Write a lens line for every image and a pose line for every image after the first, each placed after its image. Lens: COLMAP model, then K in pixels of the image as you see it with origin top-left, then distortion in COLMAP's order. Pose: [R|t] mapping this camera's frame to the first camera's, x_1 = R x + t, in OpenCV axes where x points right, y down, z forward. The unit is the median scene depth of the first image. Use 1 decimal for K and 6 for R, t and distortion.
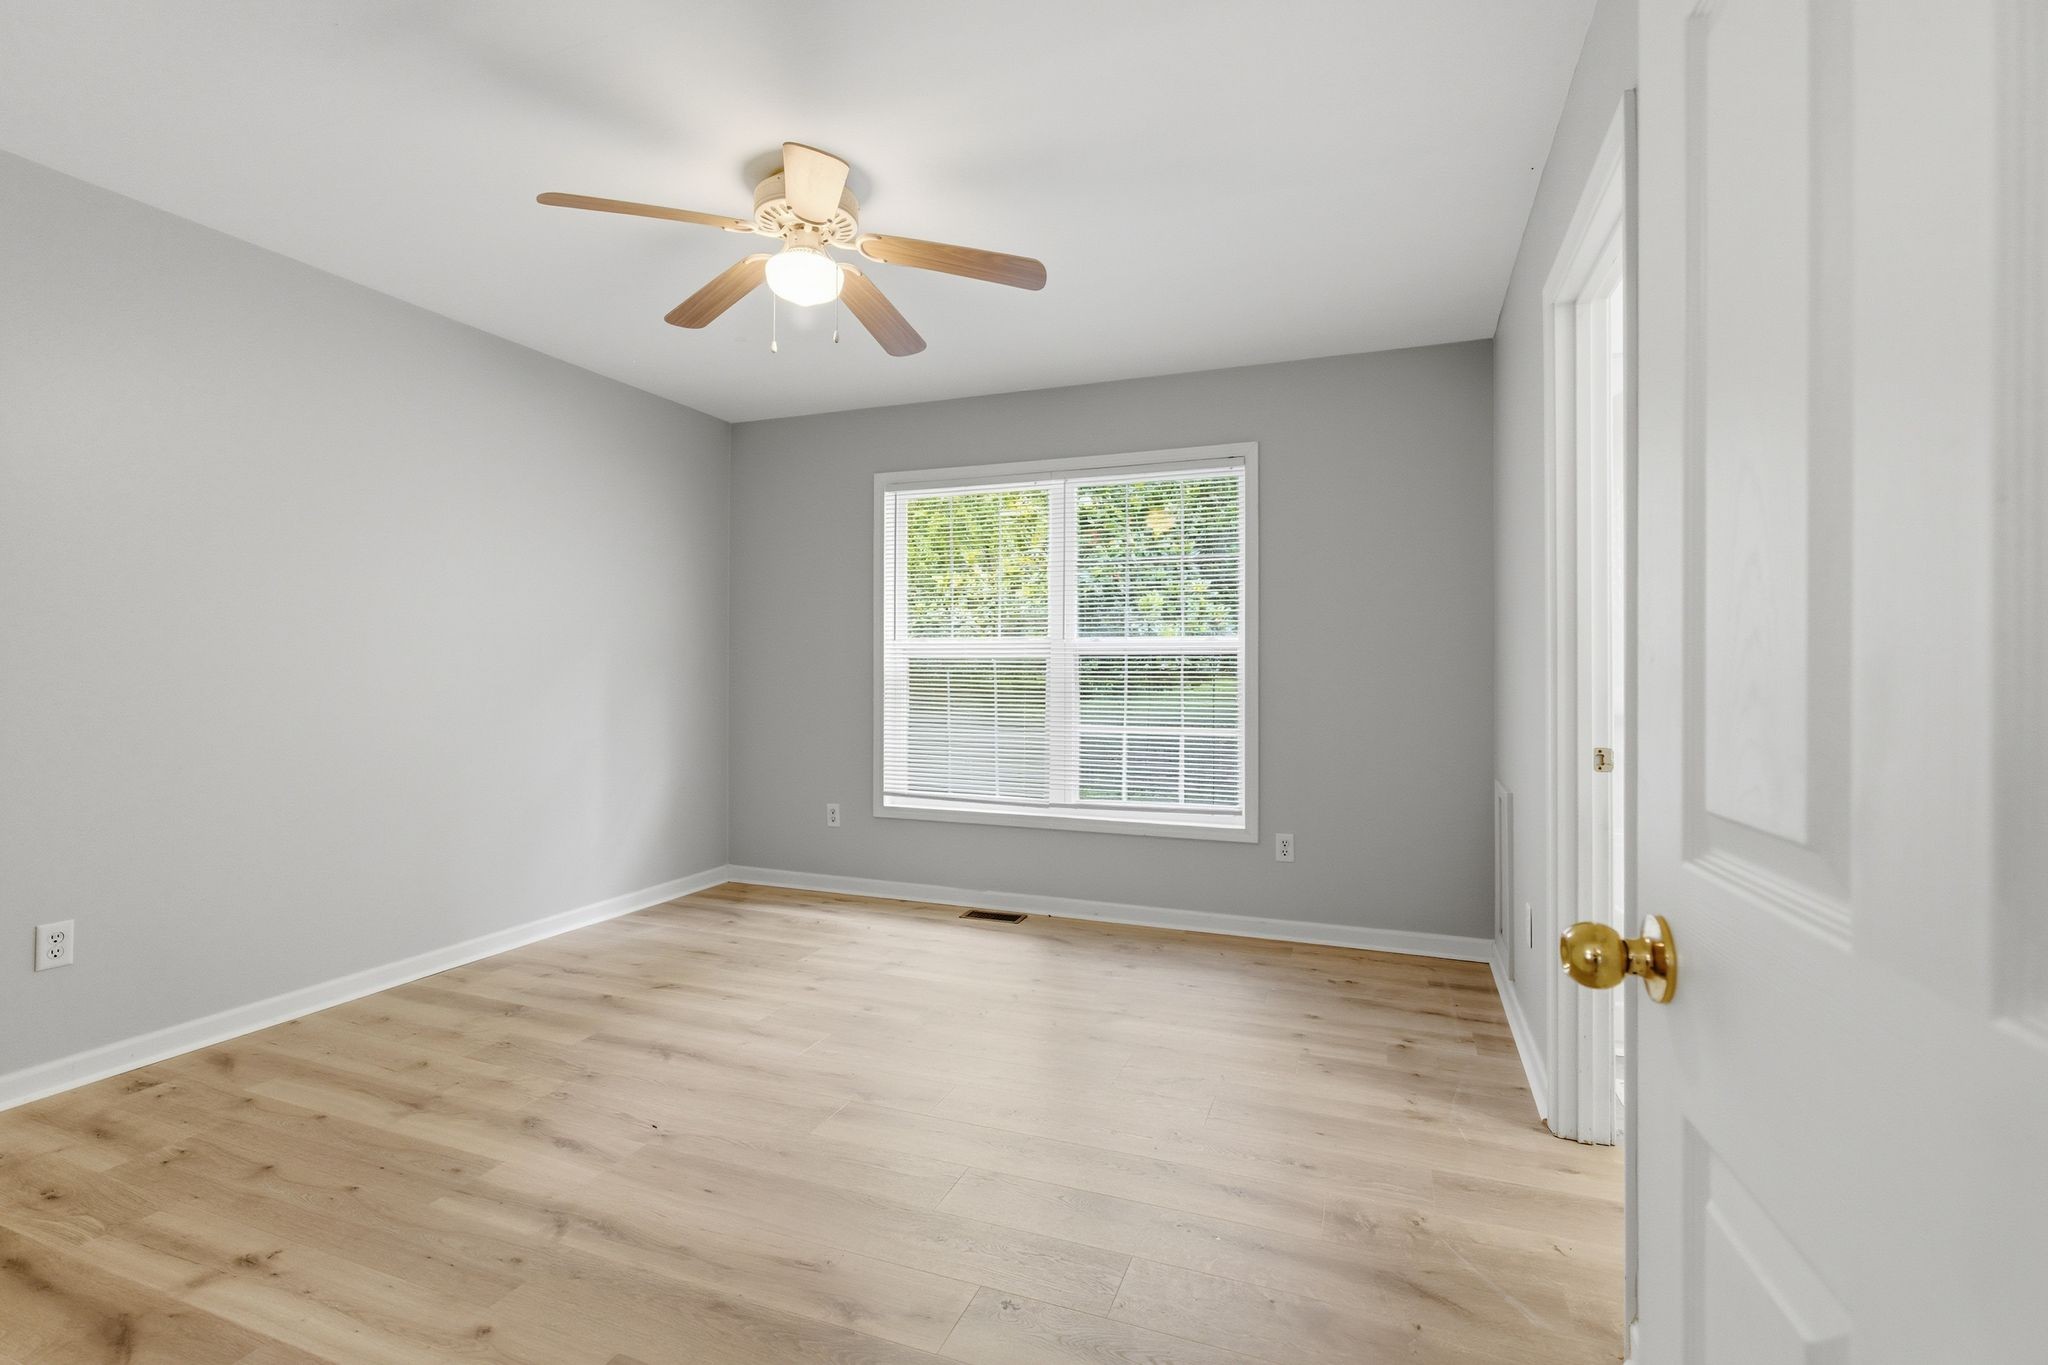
lens RADIAL K [[946.1, 0, 1008.3], [0, 946.1, 670.5], [0, 0, 1]] dist [0.001165, -0.000237]
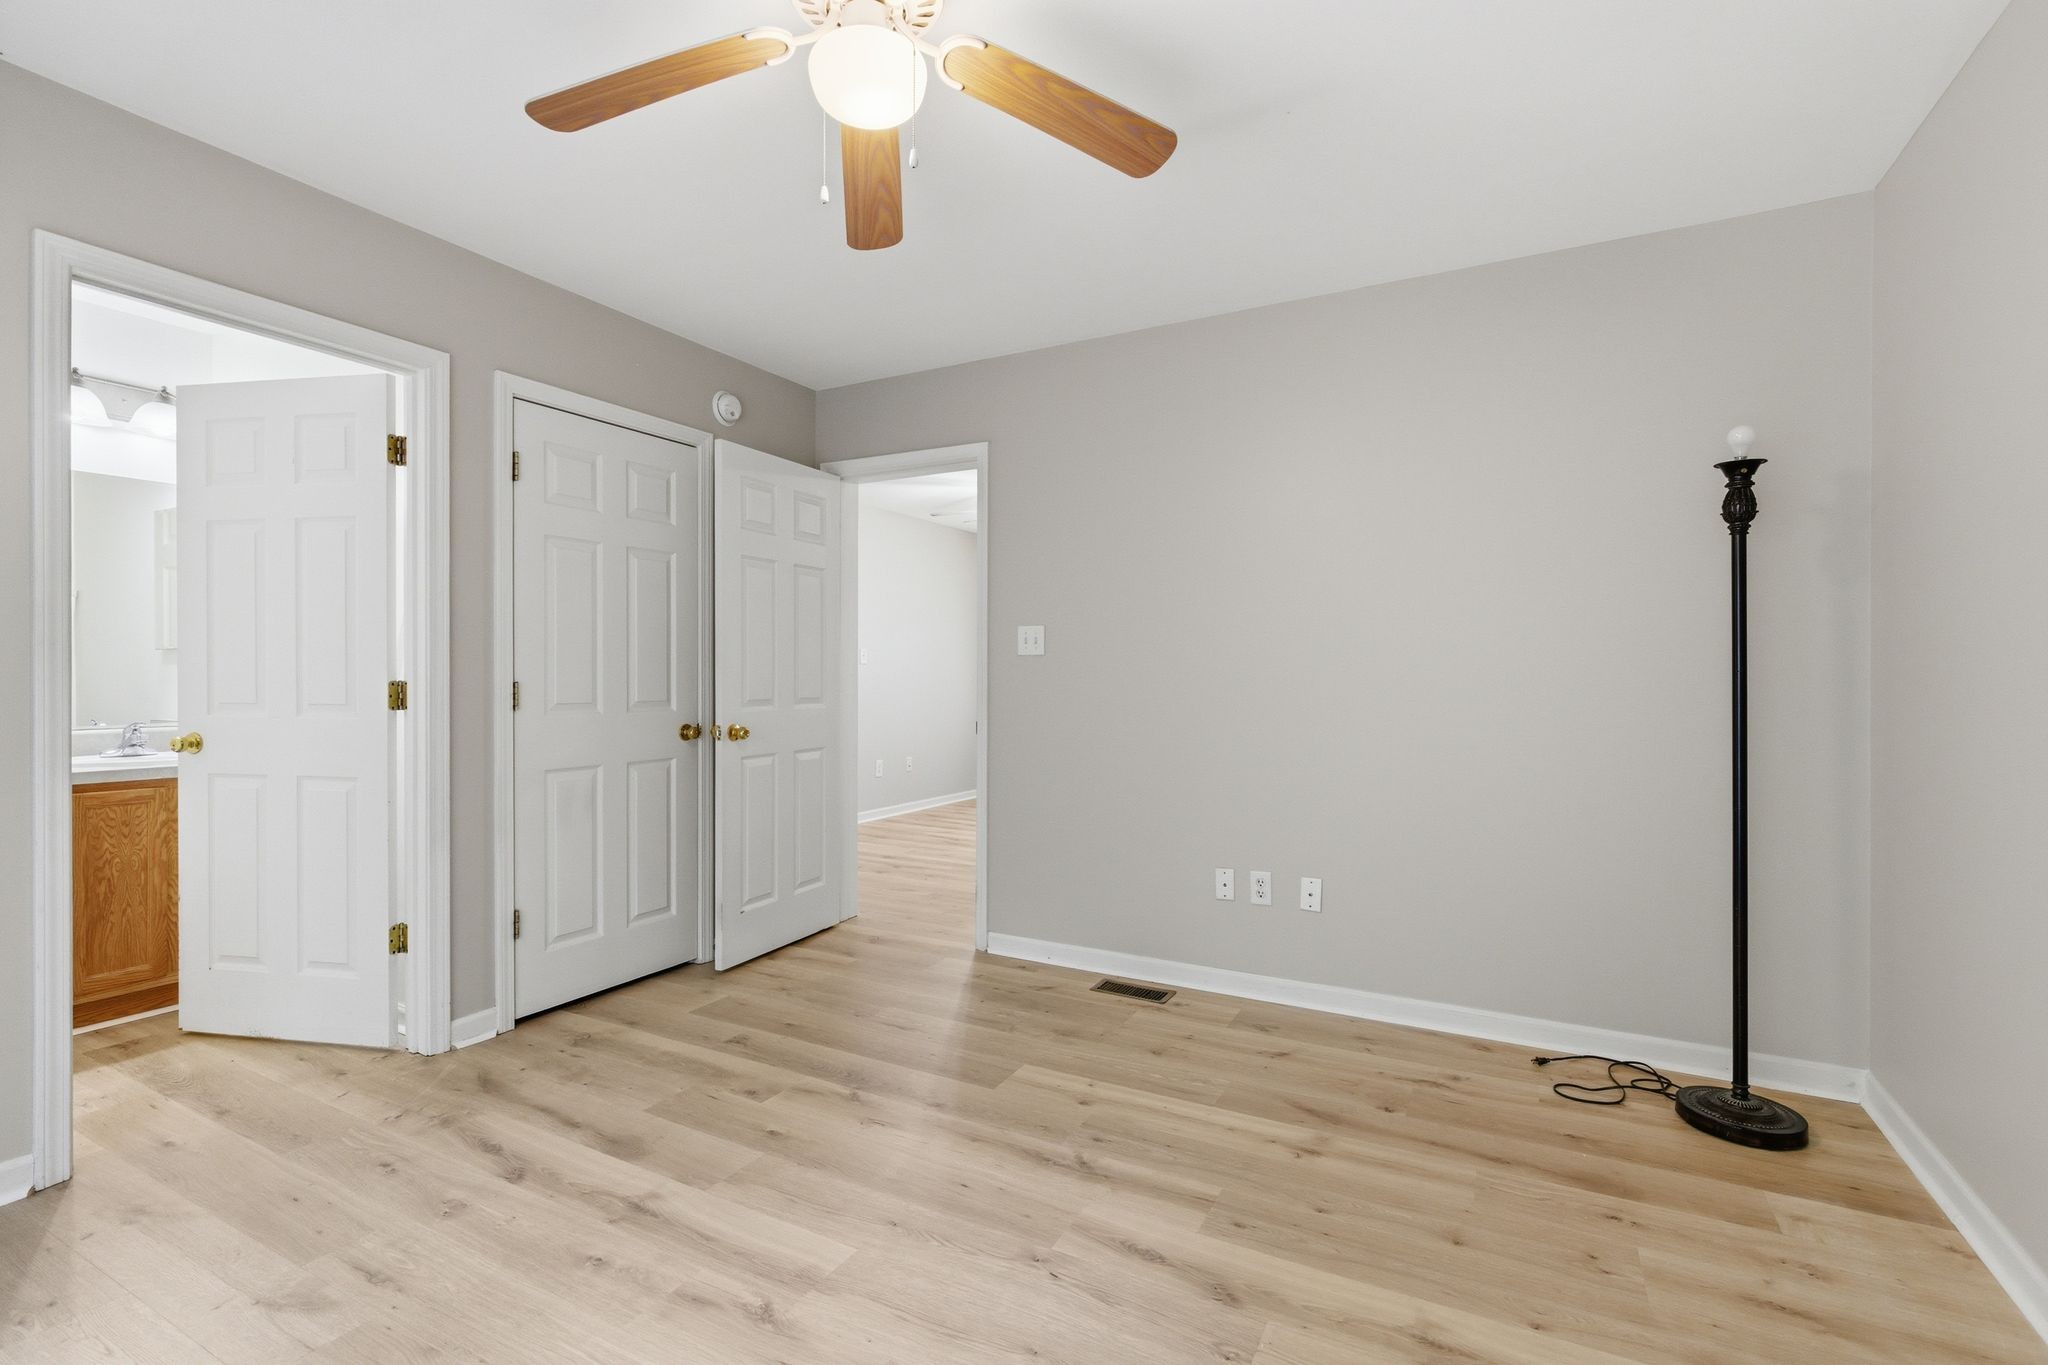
lens RADIAL K [[936.8, 0, 1028.0], [0, 936.8, 680.9], [0, 0, 1]] dist [-0.002974, 0.000391]
pose [[-0.994343, -0.010304, 0.105717, -0.363480], [-0.009349, 0.999911, 0.009525, -0.007199], [-0.105806, 0.008483, -0.994351, 1.490437]]
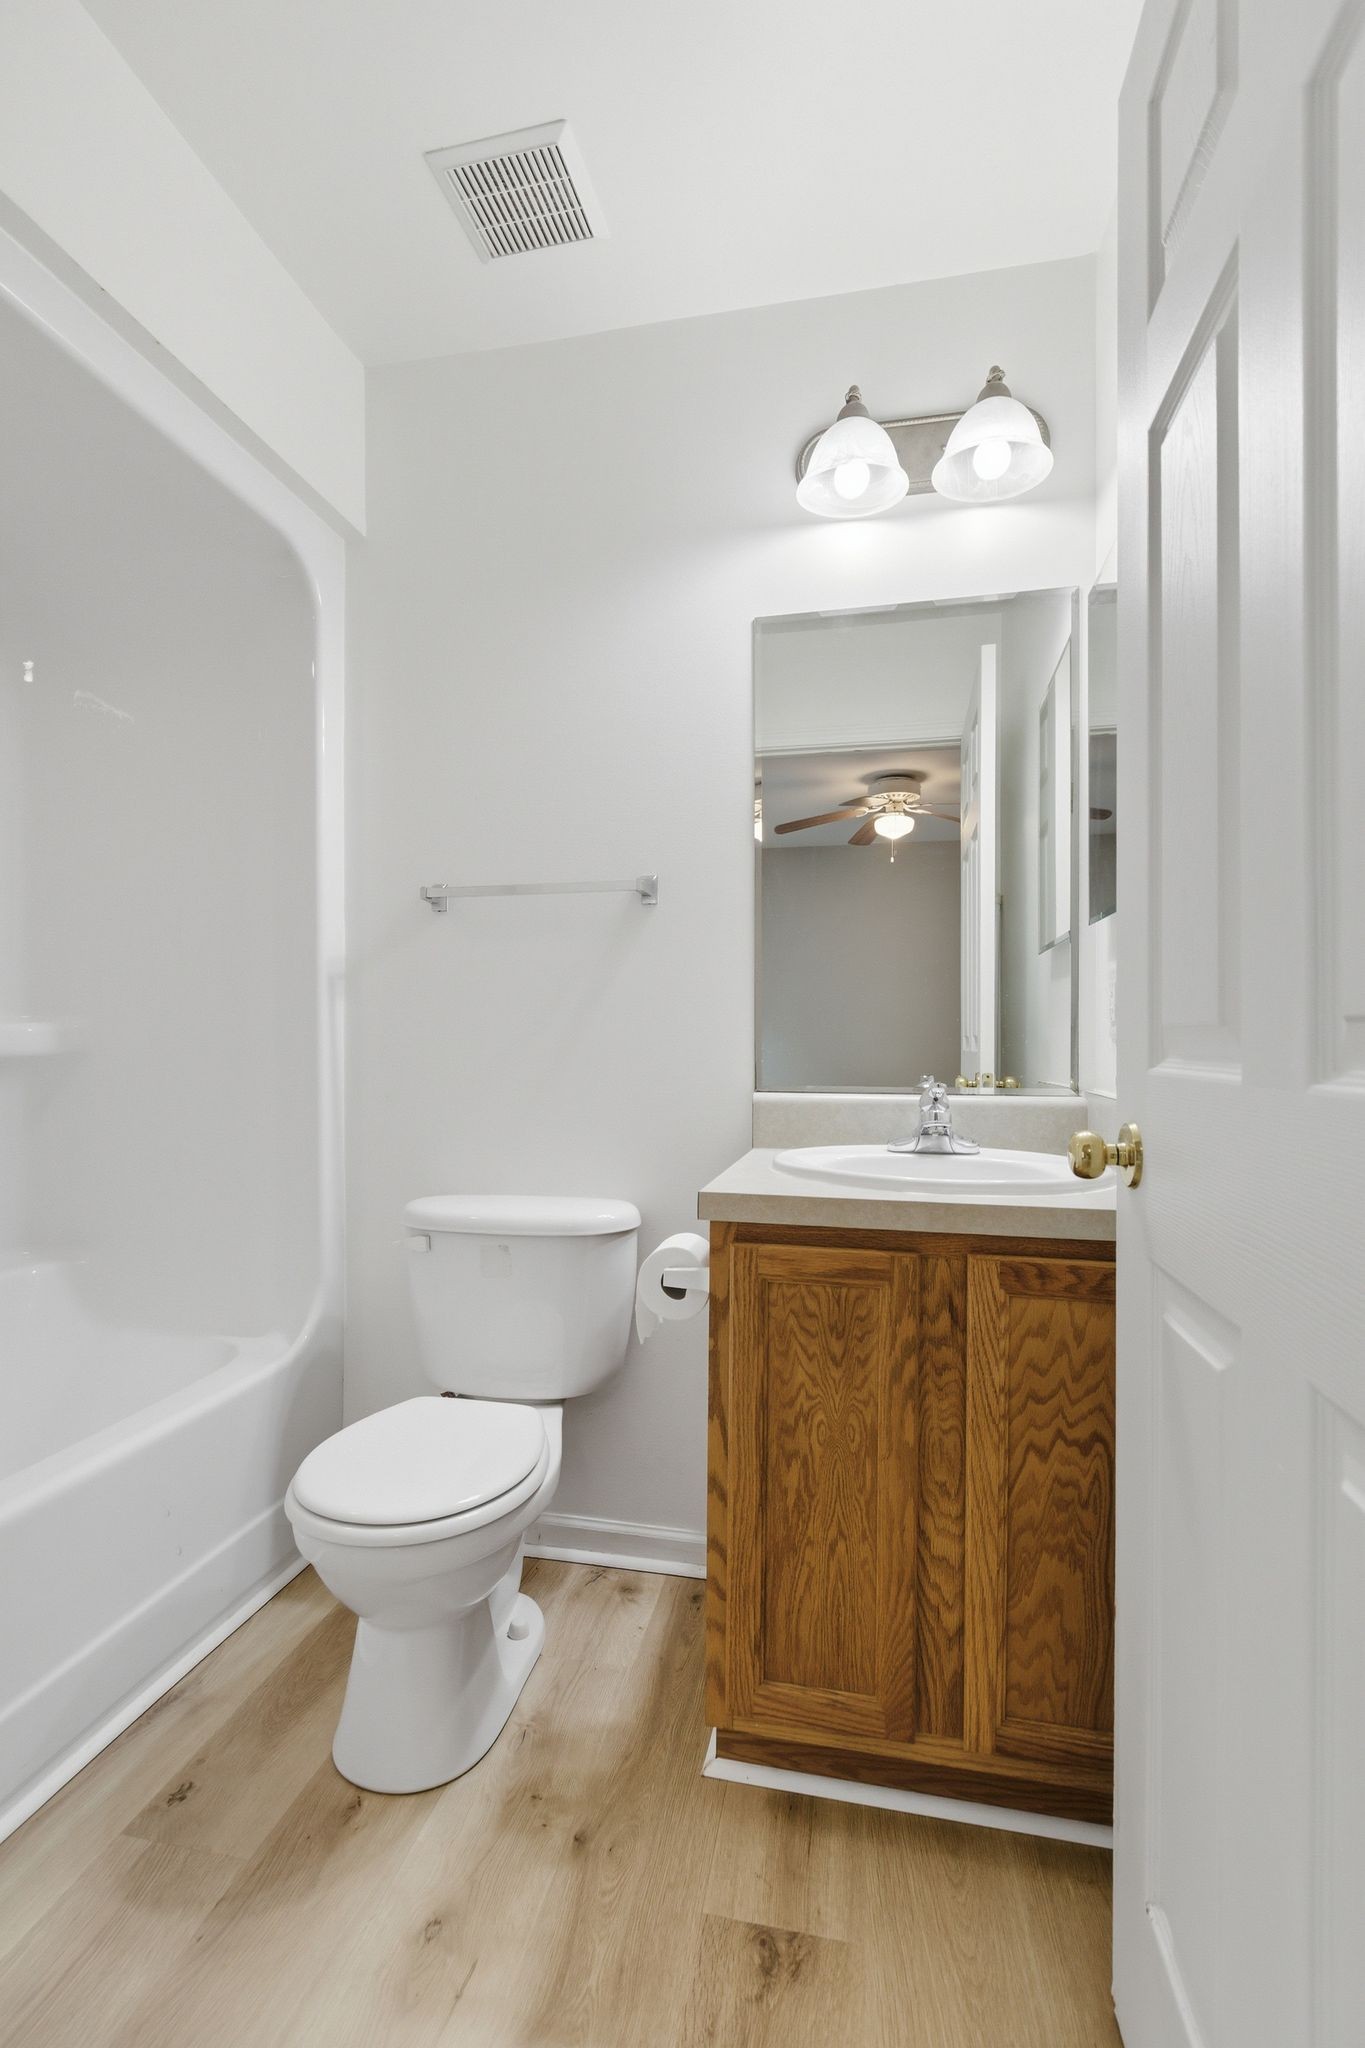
lens RADIAL K [[946.1, 0, 673.9], [0, 946.1, 1046.1], [0, 0, 1]] dist [0.001165, -0.000237]
pose [[-0.167829, -0.010820, 0.985757, 0.347431], [-0.000919, 0.999941, 0.010819, 0.038644], [-0.985816, 0.000910, -0.167829, 0.695660]]
